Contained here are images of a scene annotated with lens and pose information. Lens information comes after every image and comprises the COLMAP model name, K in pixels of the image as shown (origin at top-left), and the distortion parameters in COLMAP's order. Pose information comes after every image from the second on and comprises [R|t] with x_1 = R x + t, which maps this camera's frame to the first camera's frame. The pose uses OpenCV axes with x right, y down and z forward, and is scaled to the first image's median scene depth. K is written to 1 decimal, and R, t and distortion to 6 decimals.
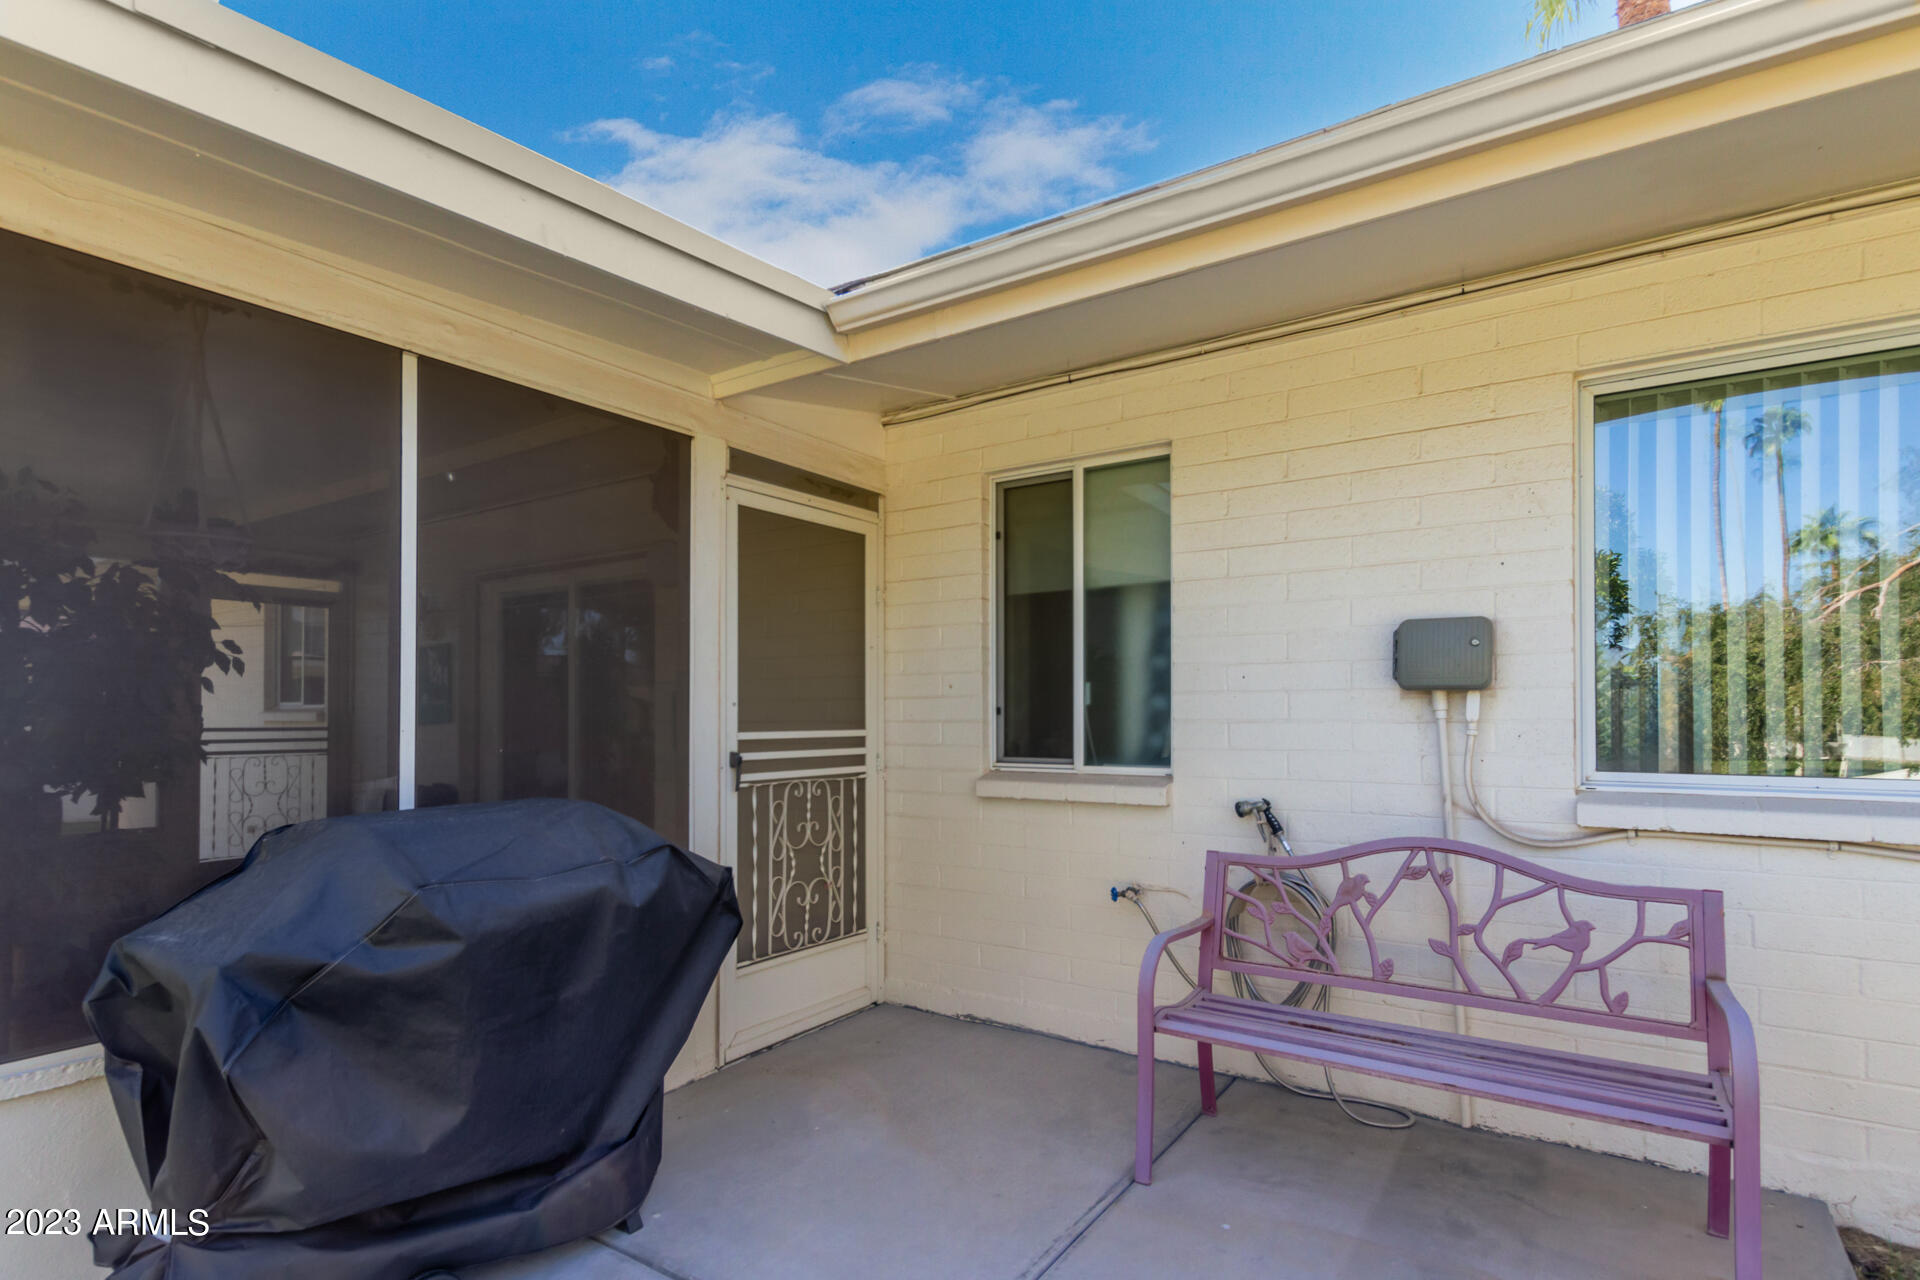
lens RADIAL K [[1001.3, 0, 929.2], [0, 1001.3, 675.7], [0, 0, 1]] dist [0.003811, 0.000603]
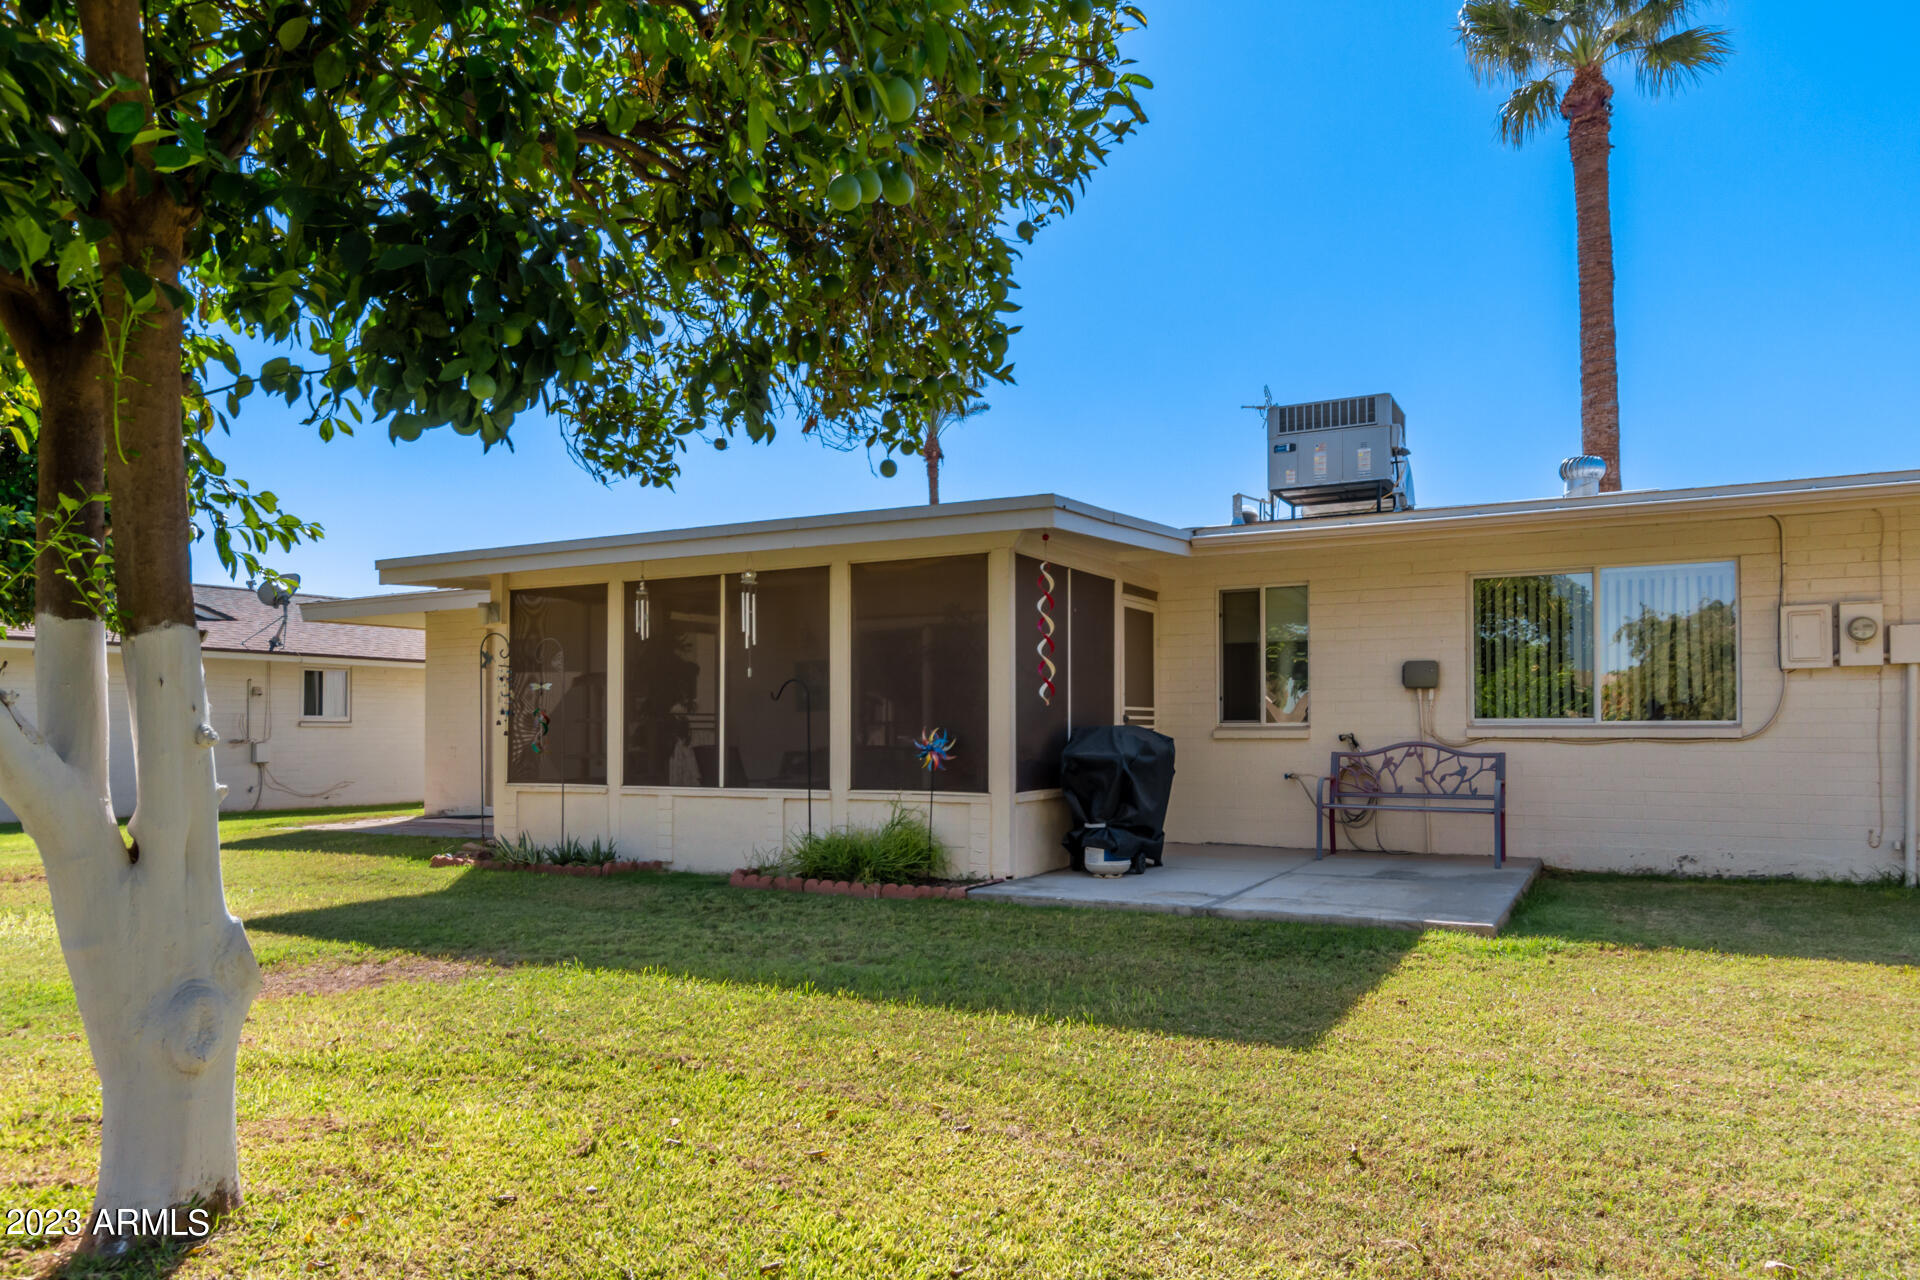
lens RADIAL K [[1196.3, 0, 962.2], [0, 1196.3, 652.4], [0, 0, 1]] dist [-0.003108, -0.000331]
pose [[0.996057, 0.004376, 0.088602, -0.999668], [-0.002633, 0.999801, -0.019775, -0.014799], [-0.088671, 0.019464, 0.995871, -2.095780]]
